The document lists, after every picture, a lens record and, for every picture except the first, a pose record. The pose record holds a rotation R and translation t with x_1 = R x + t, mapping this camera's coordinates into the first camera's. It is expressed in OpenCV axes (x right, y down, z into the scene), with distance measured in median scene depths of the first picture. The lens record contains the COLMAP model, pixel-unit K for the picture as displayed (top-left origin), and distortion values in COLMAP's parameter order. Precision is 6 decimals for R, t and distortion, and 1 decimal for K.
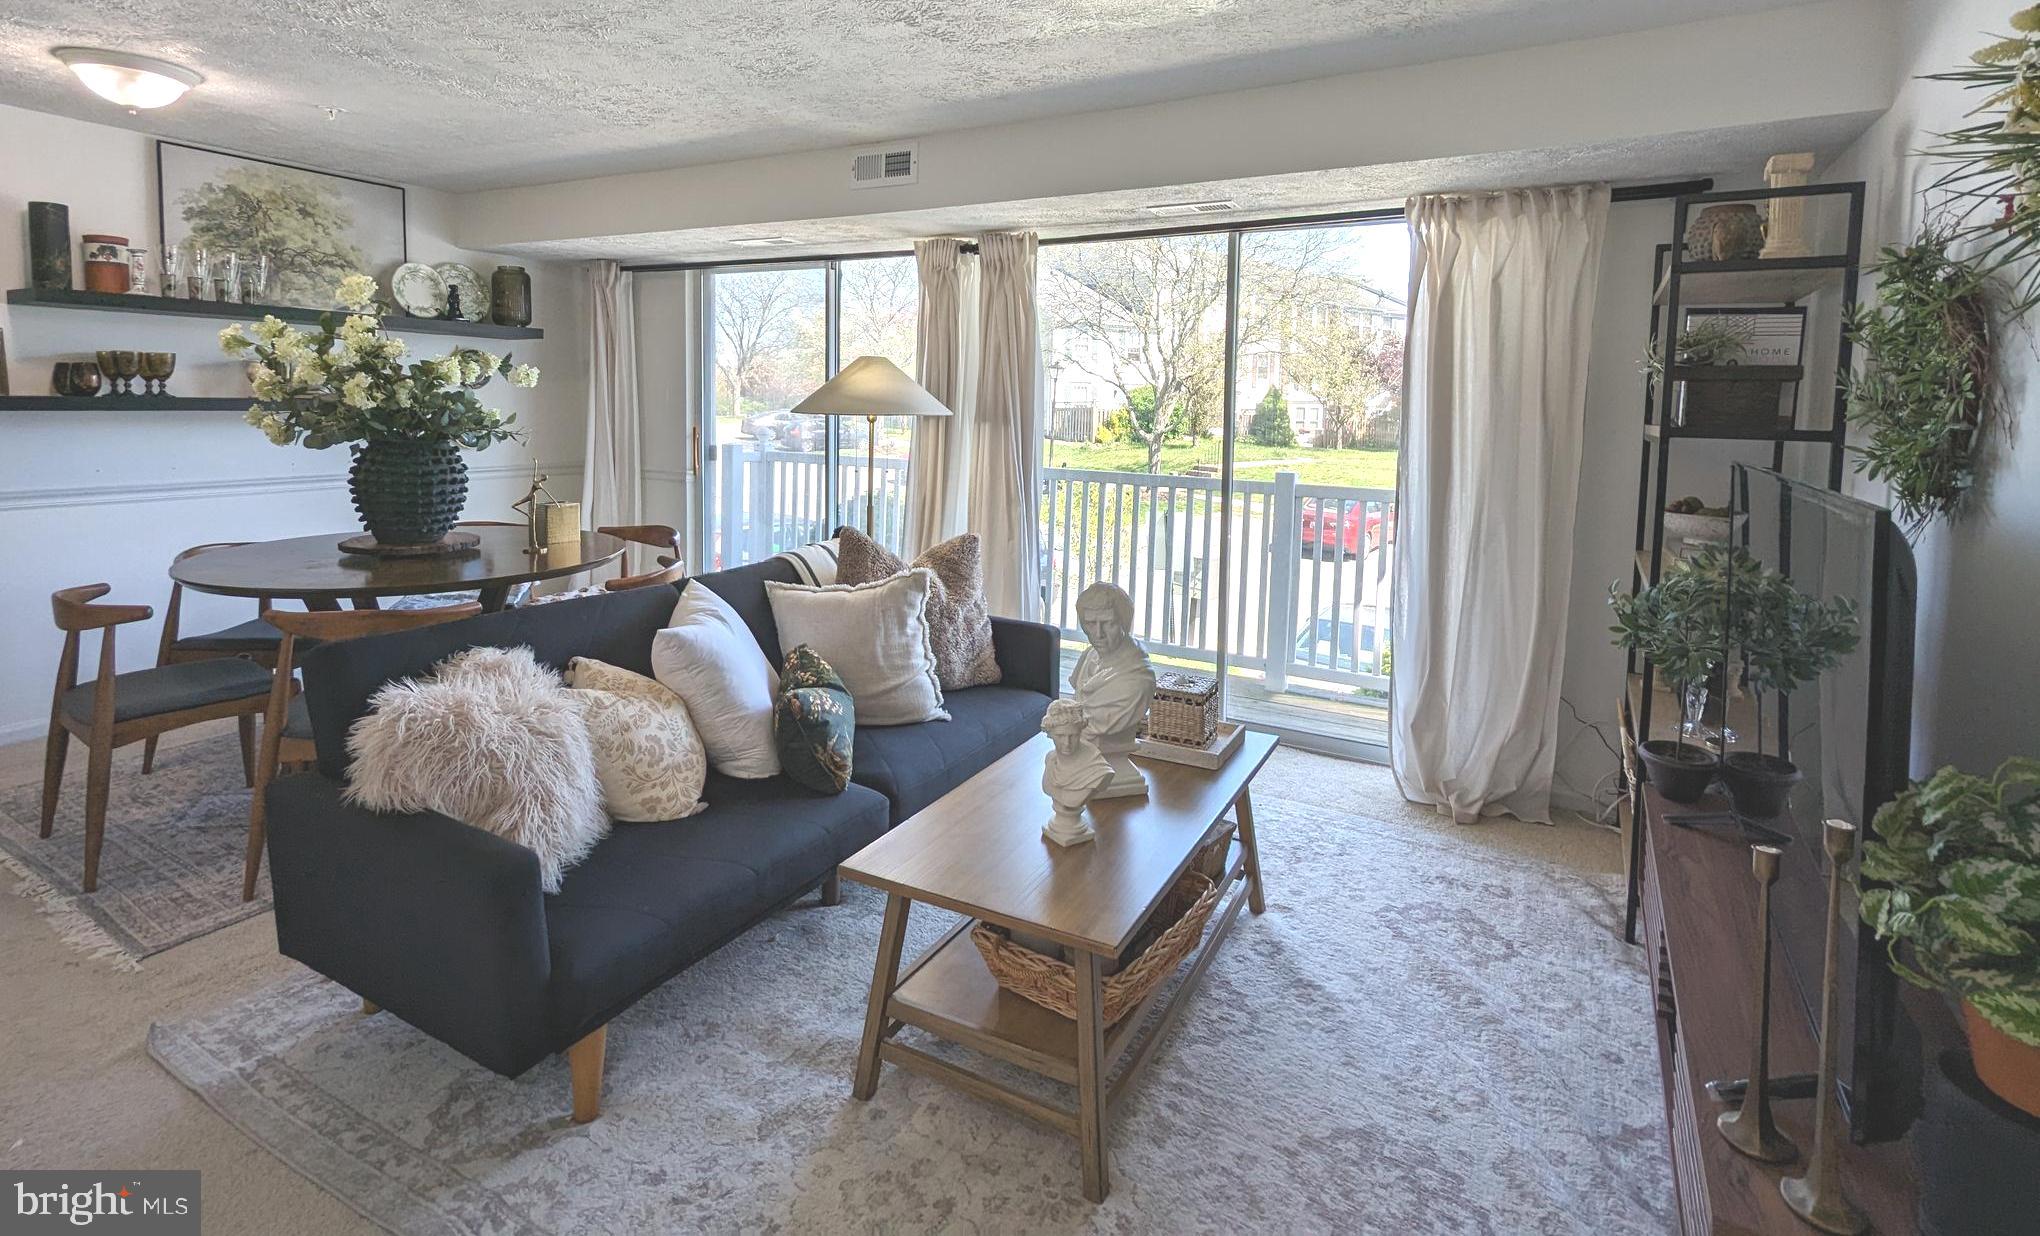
lens RADIAL K [[963.1, 0, 1020.5], [0, 963.1, 471.4], [0, 0, 1]] dist [0.001563, -0.001701]
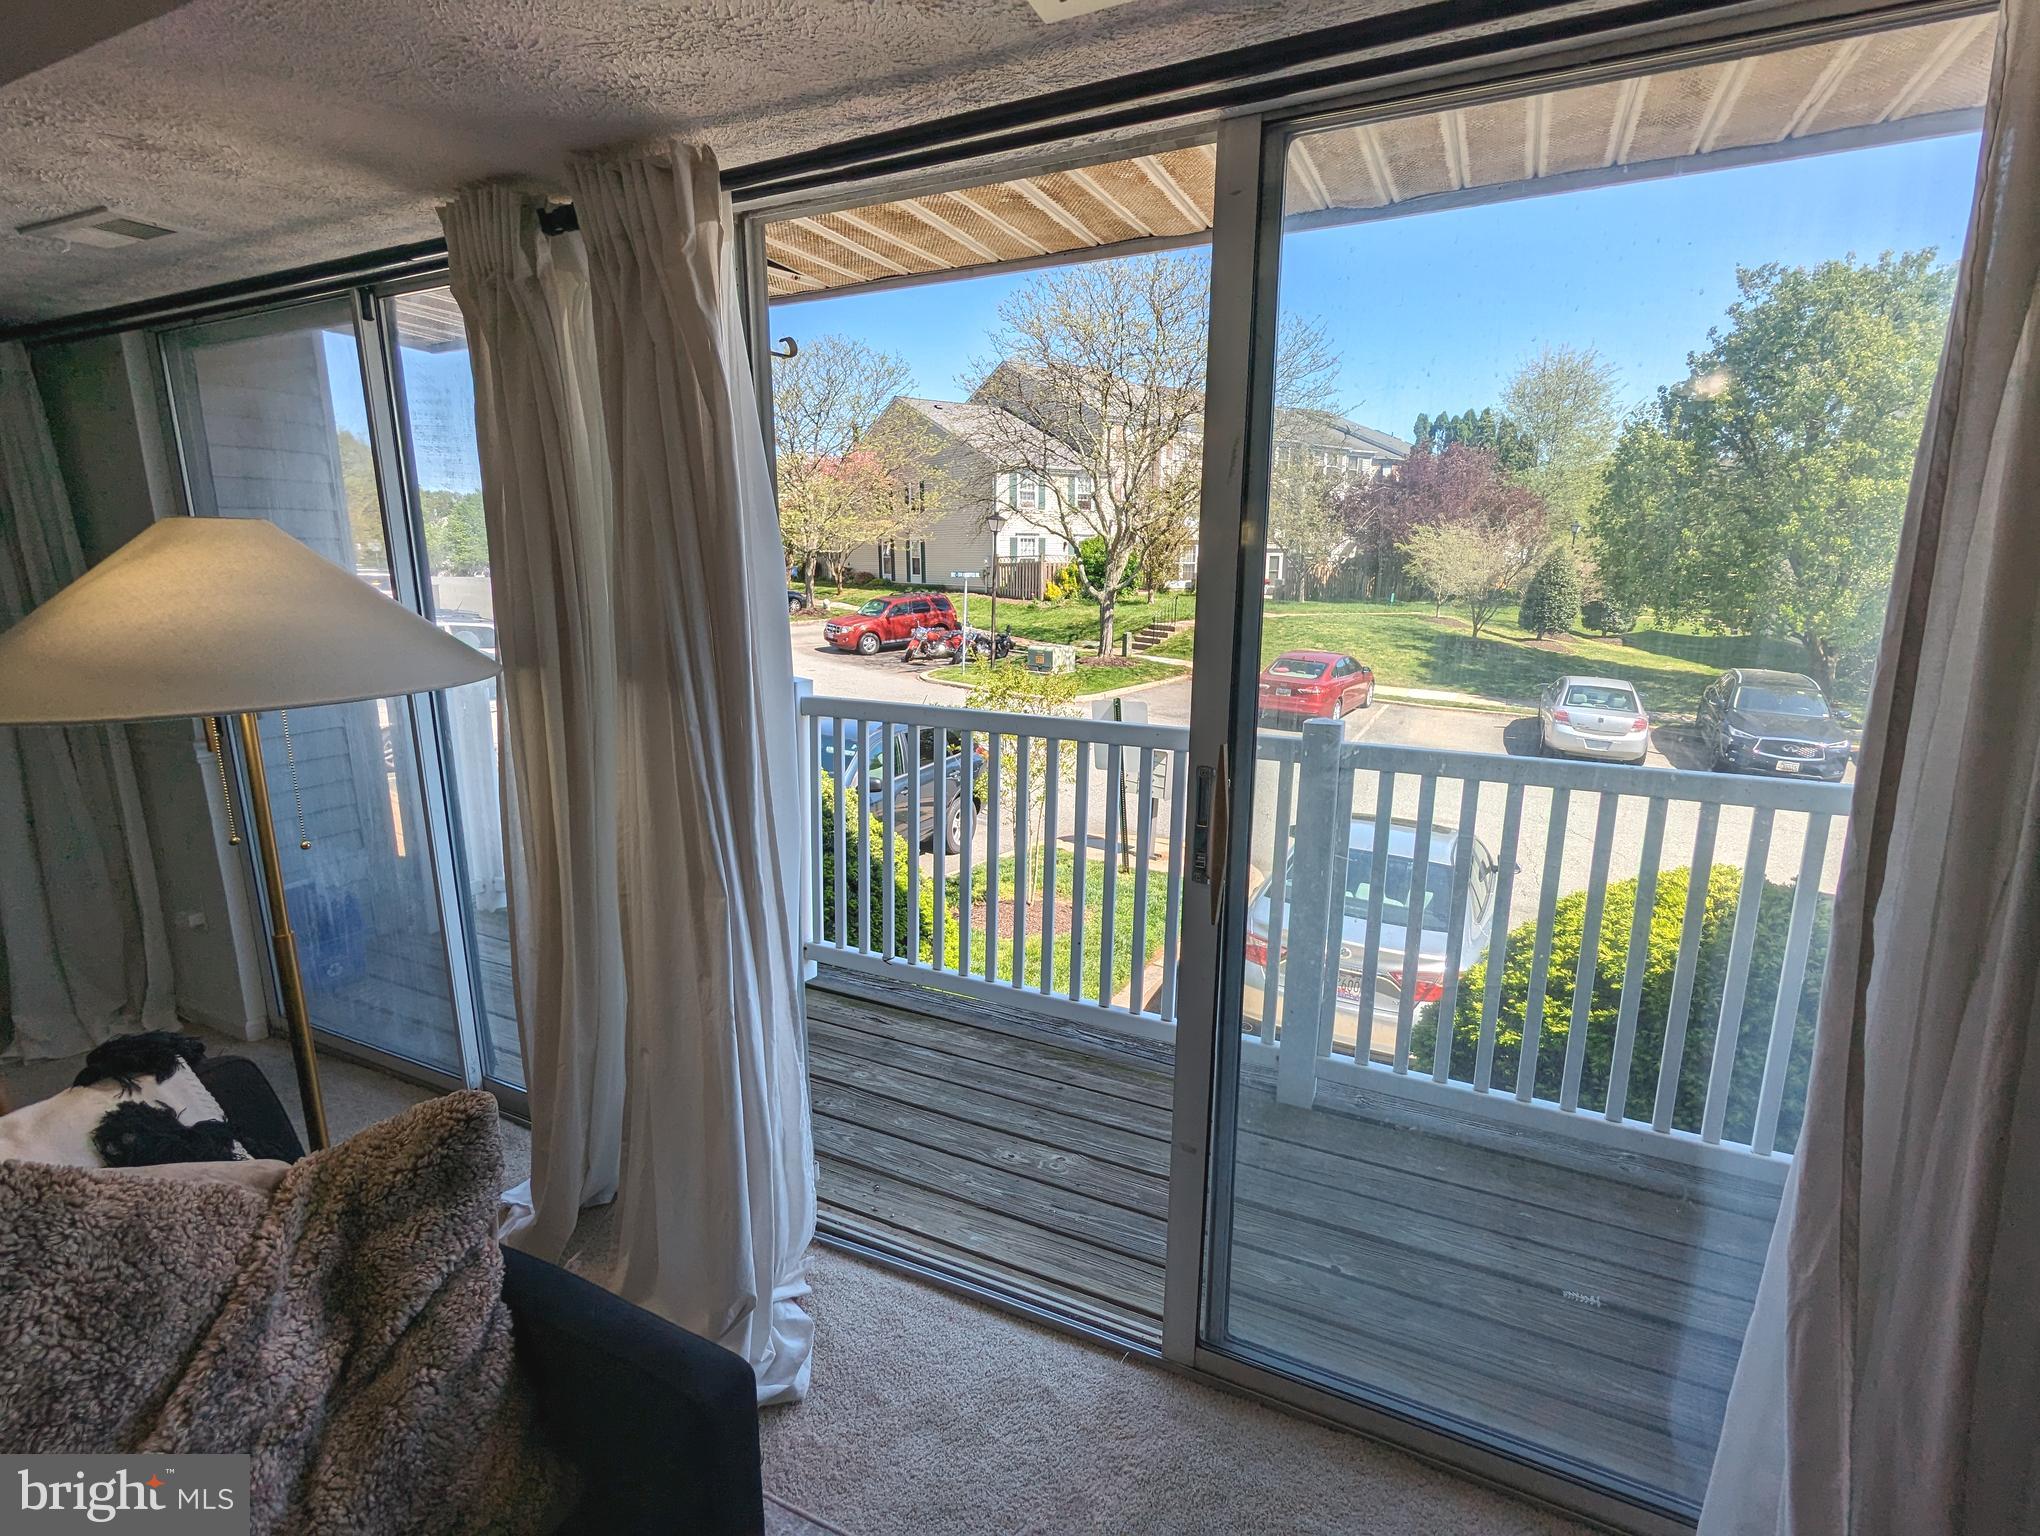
lens RADIAL K [[965.0, 0, 1020.0], [0, 965.0, 768.0], [0, 0, 1]] dist [-0.001653, -0.000133]
pose [[0.998609, -0.031763, 0.042095, 0.128645], [0.025291, 0.988925, 0.146244, -0.084630], [-0.046274, -0.144975, 0.988353, 0.722100]]
